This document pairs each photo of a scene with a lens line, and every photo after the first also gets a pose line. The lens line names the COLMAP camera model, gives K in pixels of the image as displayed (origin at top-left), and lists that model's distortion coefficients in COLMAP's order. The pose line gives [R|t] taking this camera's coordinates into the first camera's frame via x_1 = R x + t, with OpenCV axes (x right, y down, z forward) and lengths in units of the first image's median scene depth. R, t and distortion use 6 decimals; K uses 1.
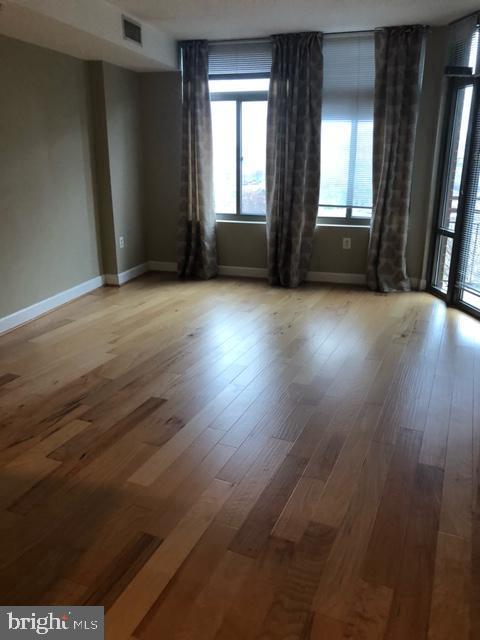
lens RADIAL K [[523.0, 0, 237.1], [0, 523.0, 319.3], [0, 0, 1]] dist [0.016948, 0.005197]
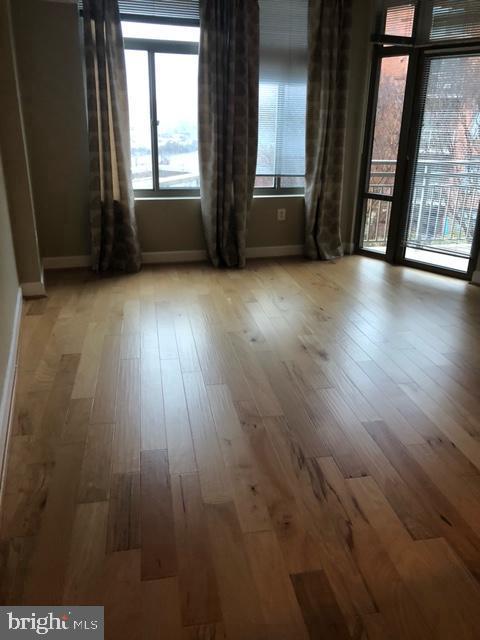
lens RADIAL K [[523.0, 0, 239.2], [0, 523.0, 319.8], [0, 0, 1]] dist [0.016948, 0.005197]
pose [[0.837104, -0.183241, 0.515441, -0.399302], [0.150065, 0.983005, 0.105746, -0.069938], [-0.526058, -0.011171, 0.850375, 0.226867]]
